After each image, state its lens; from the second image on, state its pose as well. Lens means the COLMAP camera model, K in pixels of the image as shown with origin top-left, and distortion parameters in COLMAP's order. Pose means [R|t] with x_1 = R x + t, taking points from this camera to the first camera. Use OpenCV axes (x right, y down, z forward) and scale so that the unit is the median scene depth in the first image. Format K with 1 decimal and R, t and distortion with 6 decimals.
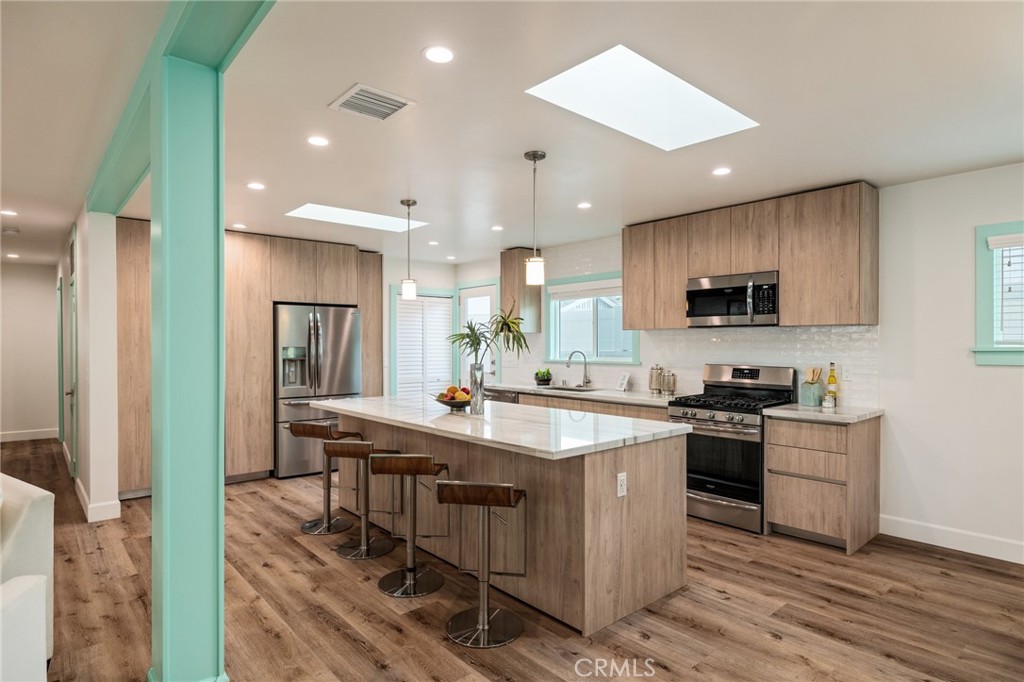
lens RADIAL K [[558.2, 0, 510.3], [0, 558.2, 345.7], [0, 0, 1]] dist [-0.002139, 0.000001]
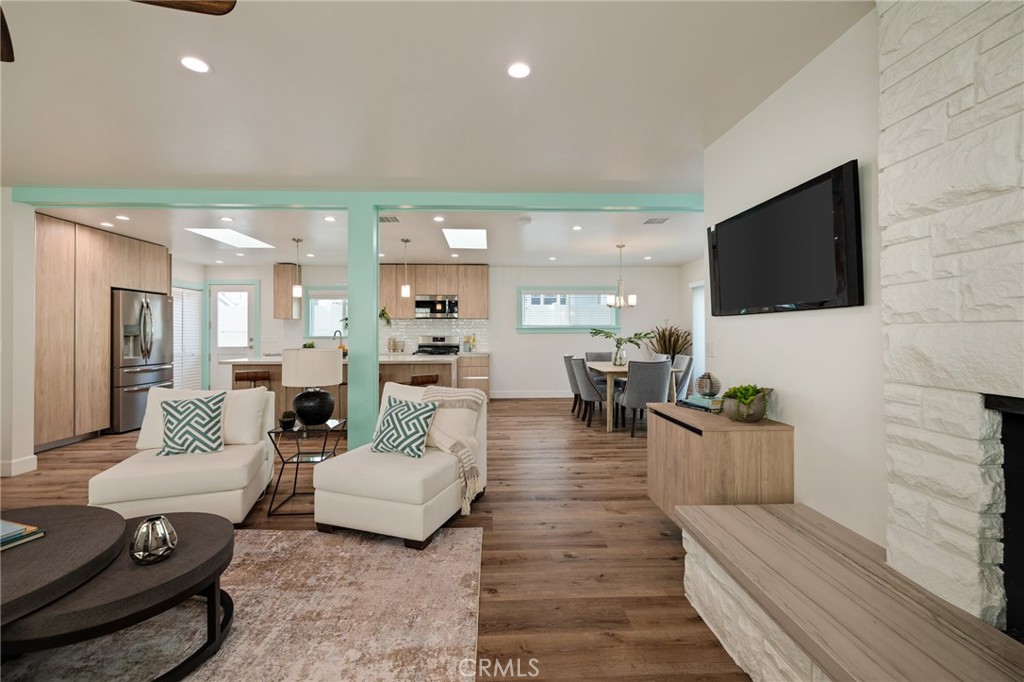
lens RADIAL K [[435.3, 0, 508.5], [0, 435.3, 331.3], [0, 0, 1]] dist [0.001037, 0.000216]
pose [[0.625814, 0.004594, 0.779959, -0.799780], [0.004366, 0.999946, -0.009393, 0.036290], [-0.779960, 0.009284, 0.625761, -0.322039]]
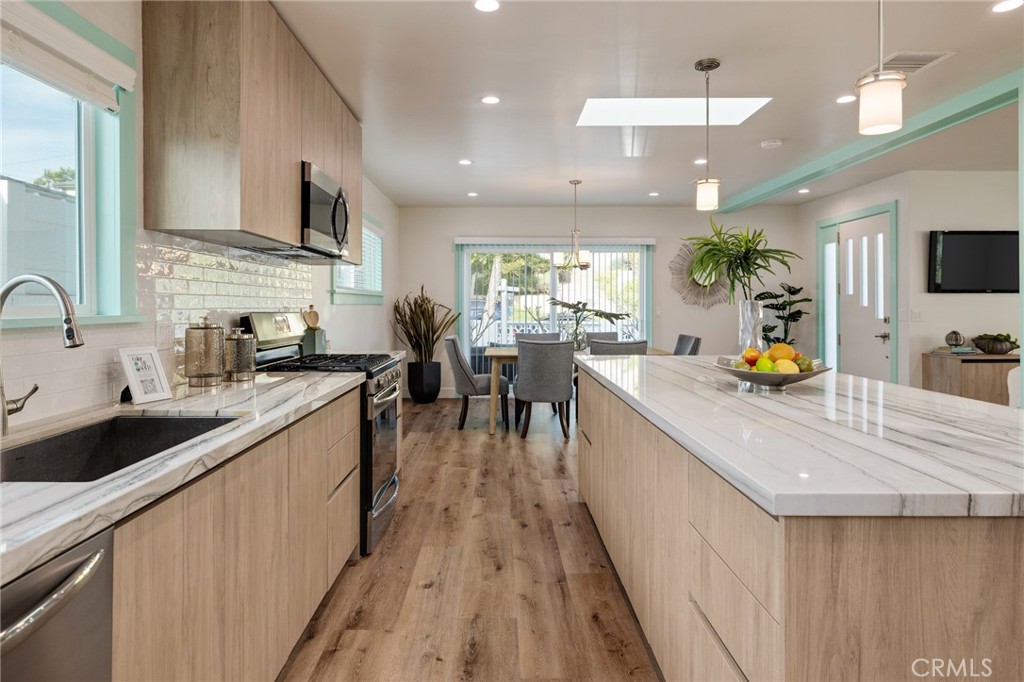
lens RADIAL K [[603.9, 0, 501.8], [0, 603.9, 305.9], [0, 0, 1]] dist [-0.001542, -0.000204]
pose [[-0.756884, 0.003080, 0.653542, -0.249537], [0.005896, 0.999980, 0.002115, 0.029596], [-0.653522, 0.005454, -0.756888, 1.437439]]
